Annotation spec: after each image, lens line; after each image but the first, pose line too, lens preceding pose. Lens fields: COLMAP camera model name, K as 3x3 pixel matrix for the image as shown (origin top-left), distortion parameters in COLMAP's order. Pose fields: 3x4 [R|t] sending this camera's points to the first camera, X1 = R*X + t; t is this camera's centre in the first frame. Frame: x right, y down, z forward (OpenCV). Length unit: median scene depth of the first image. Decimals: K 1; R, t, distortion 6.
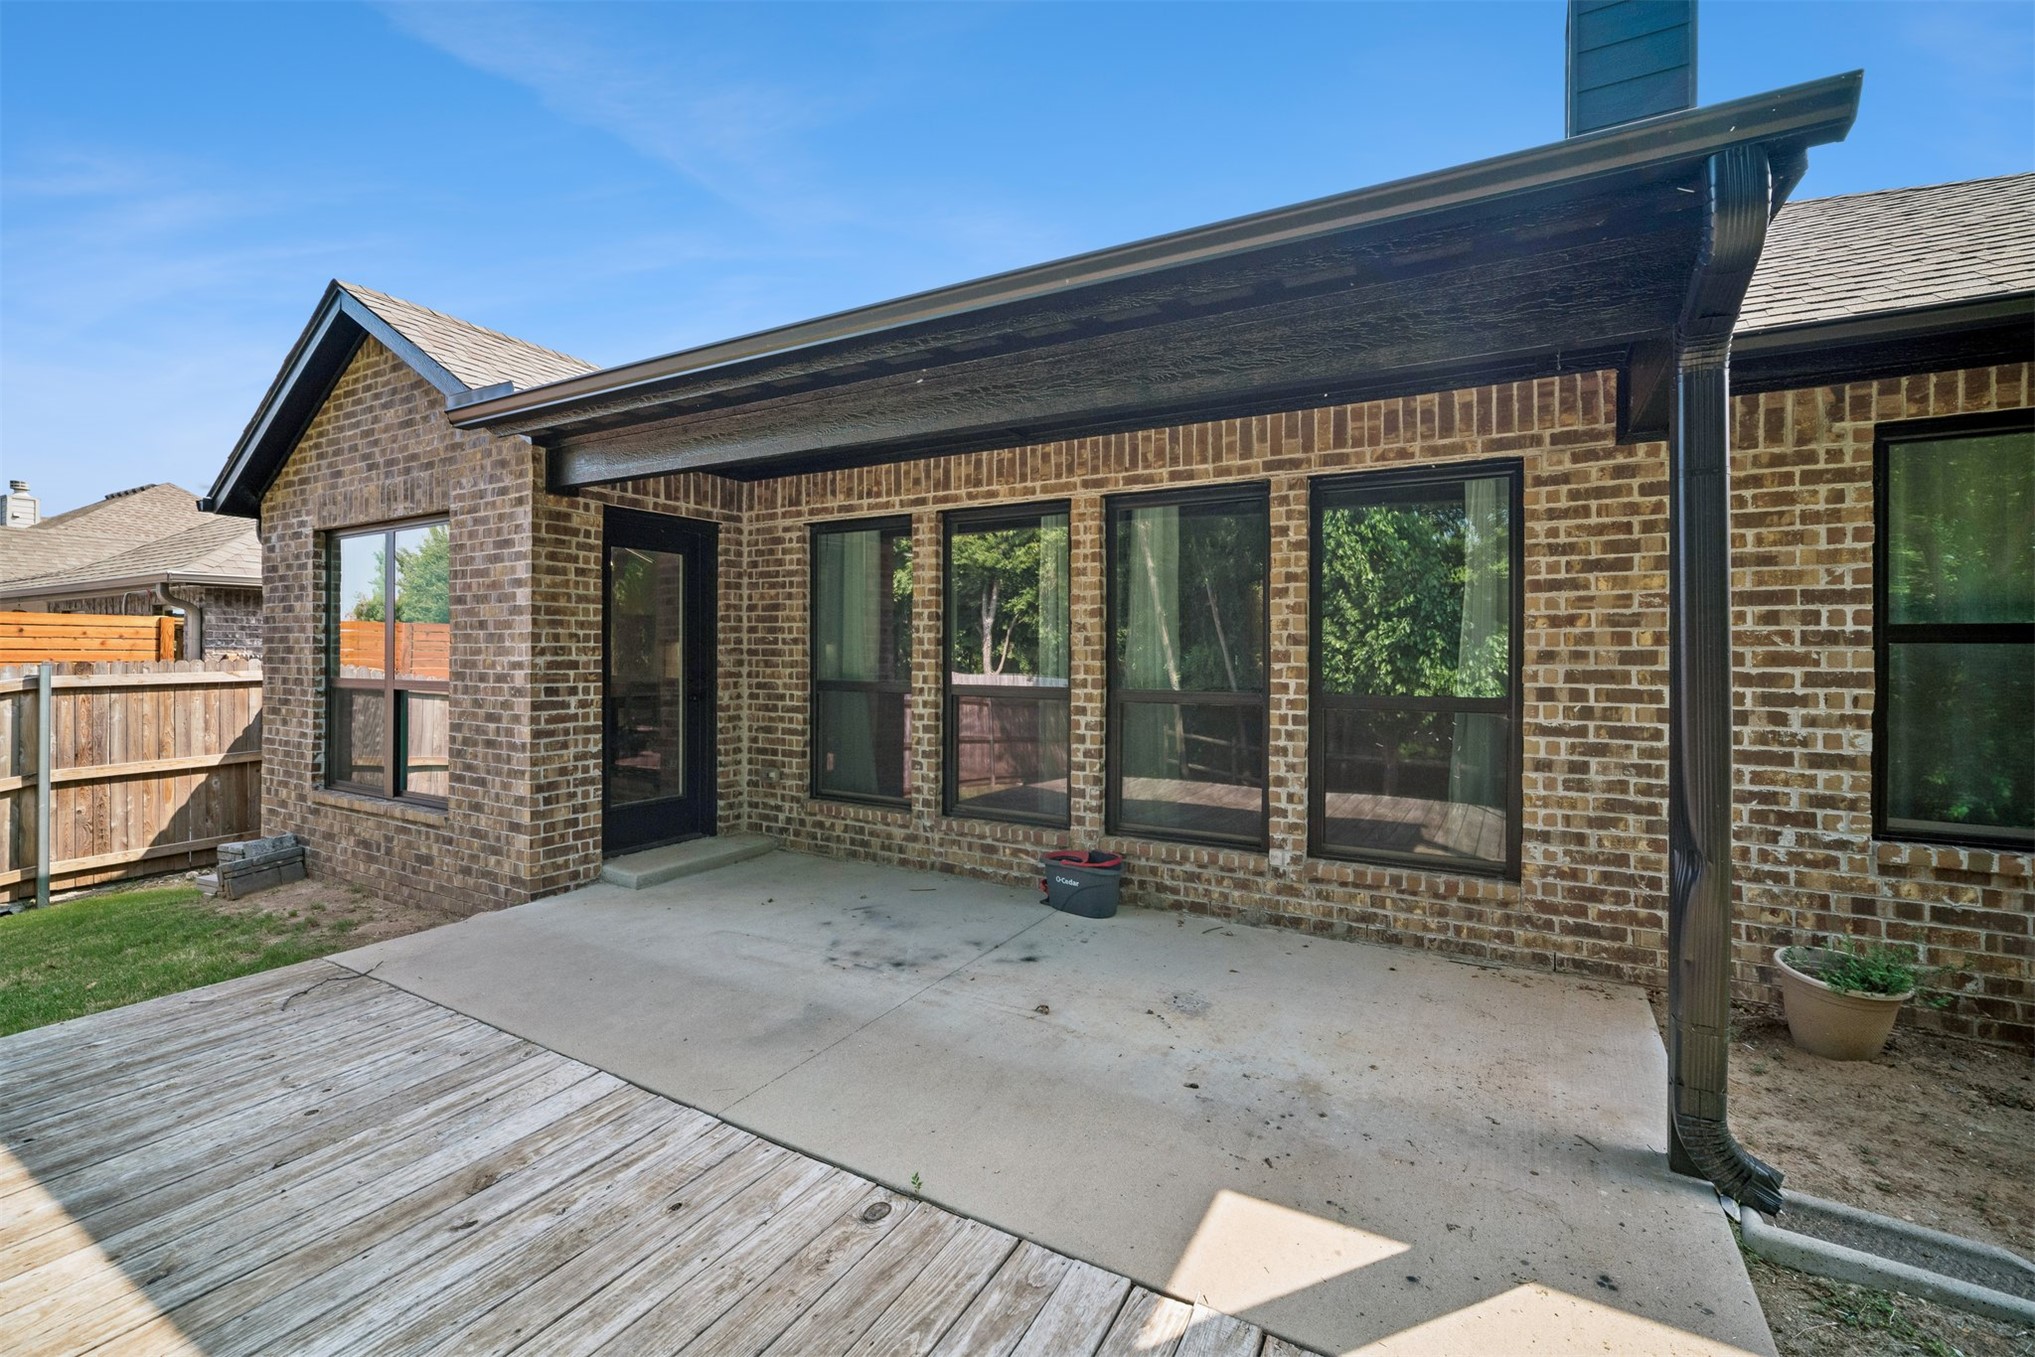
lens RADIAL K [[881.7, 0, 1000.9], [0, 881.7, 668.5], [0, 0, 1]] dist [-0.026566, 0.013659]
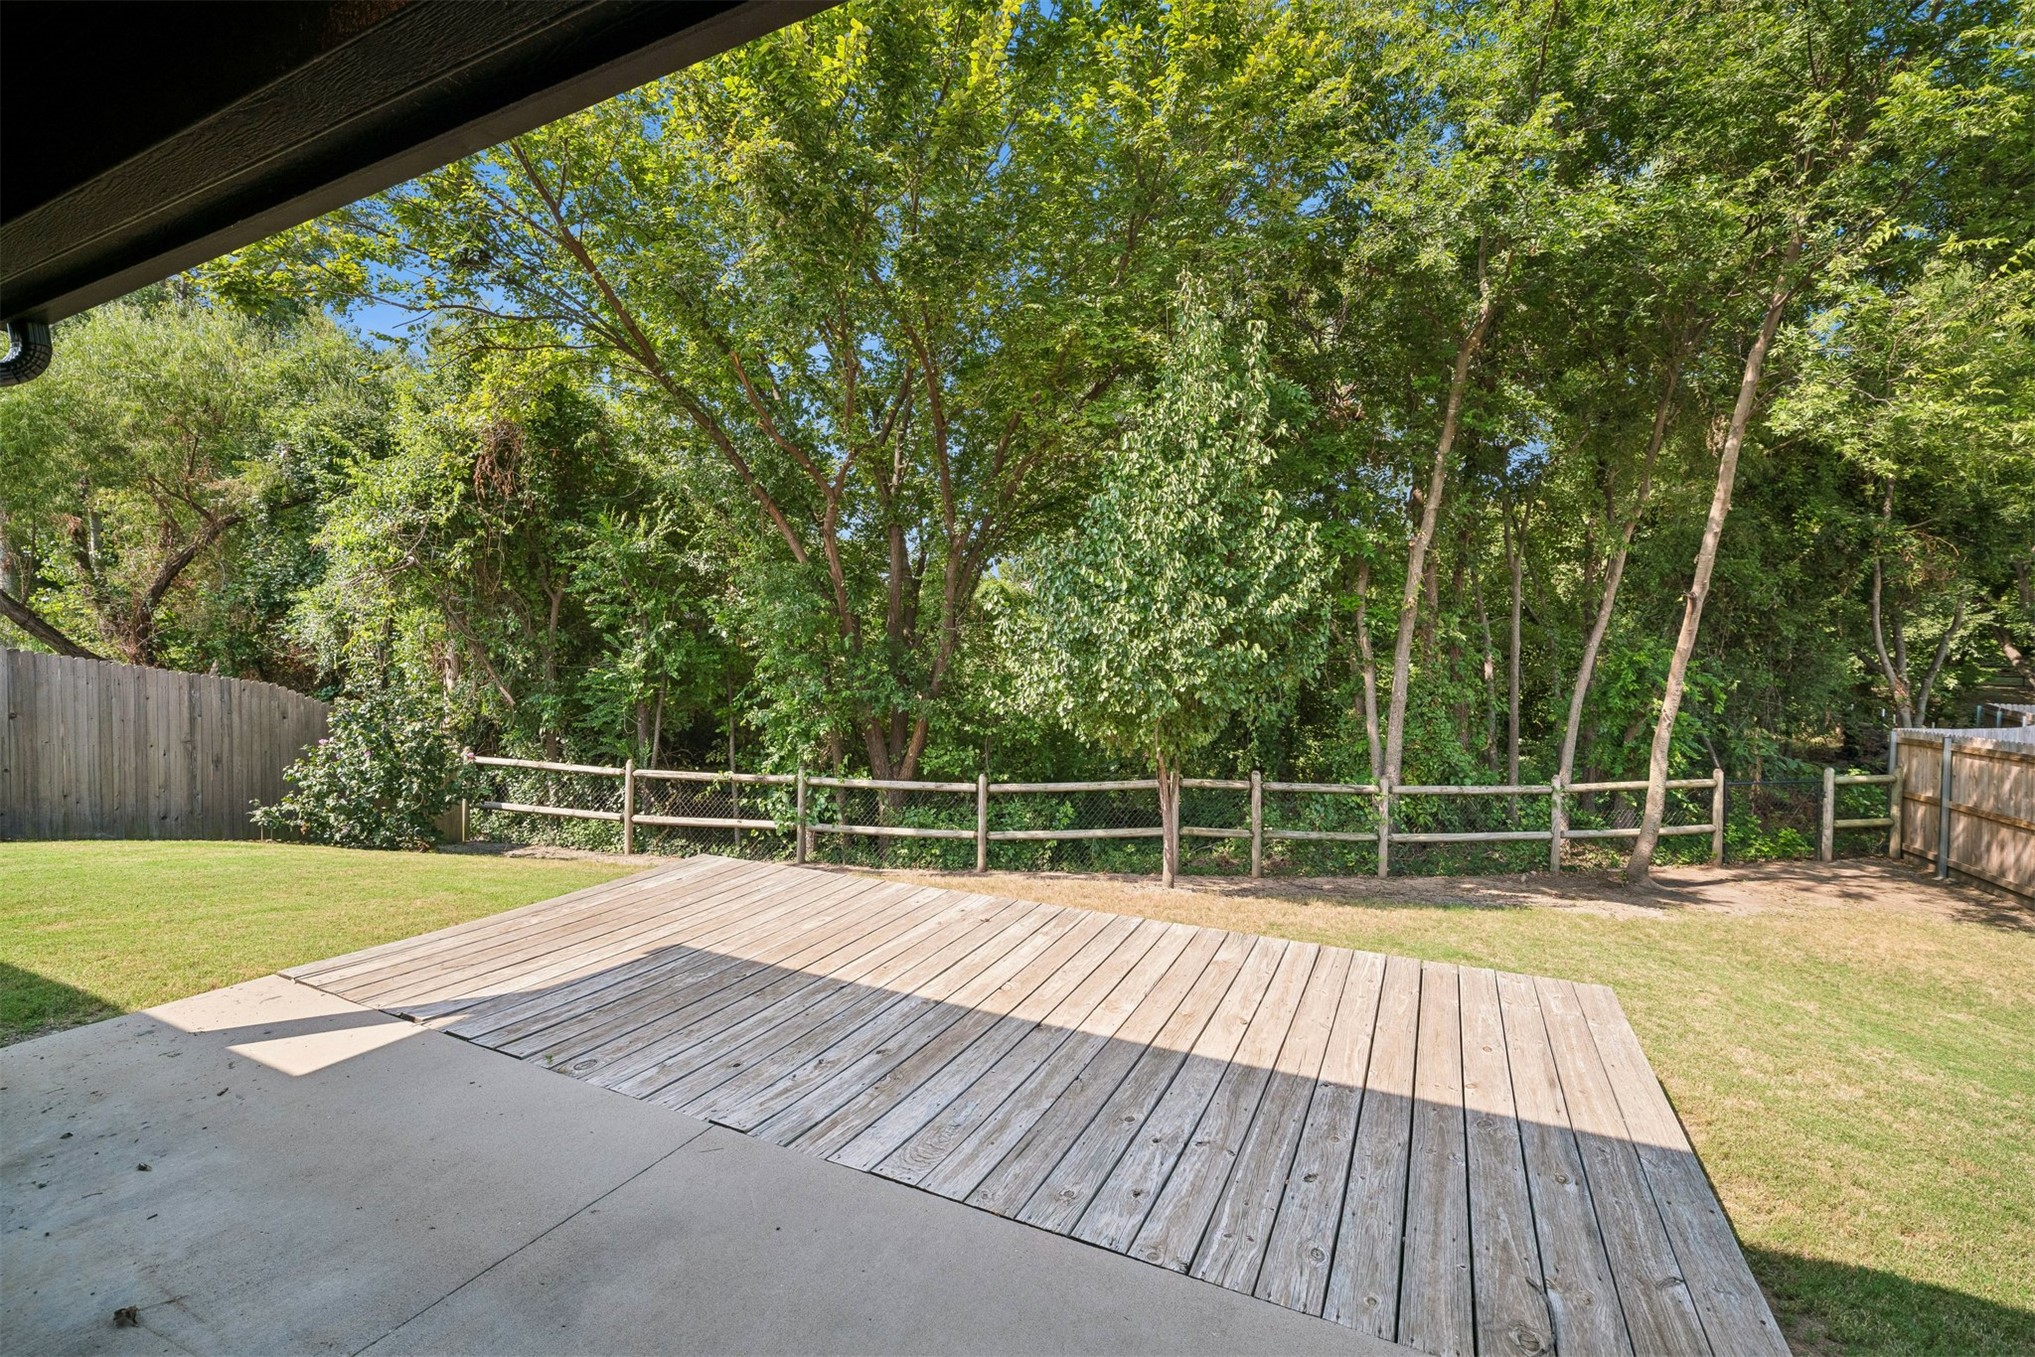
lens RADIAL K [[881.7, 0, 1000.9], [0, 881.7, 668.5], [0, 0, 1]] dist [-0.026566, 0.013659]
pose [[-0.997727, -0.008012, -0.066914, -0.745190], [-0.011065, 0.998909, 0.045379, -0.064478], [0.066477, 0.046017, -0.996726, 2.554397]]
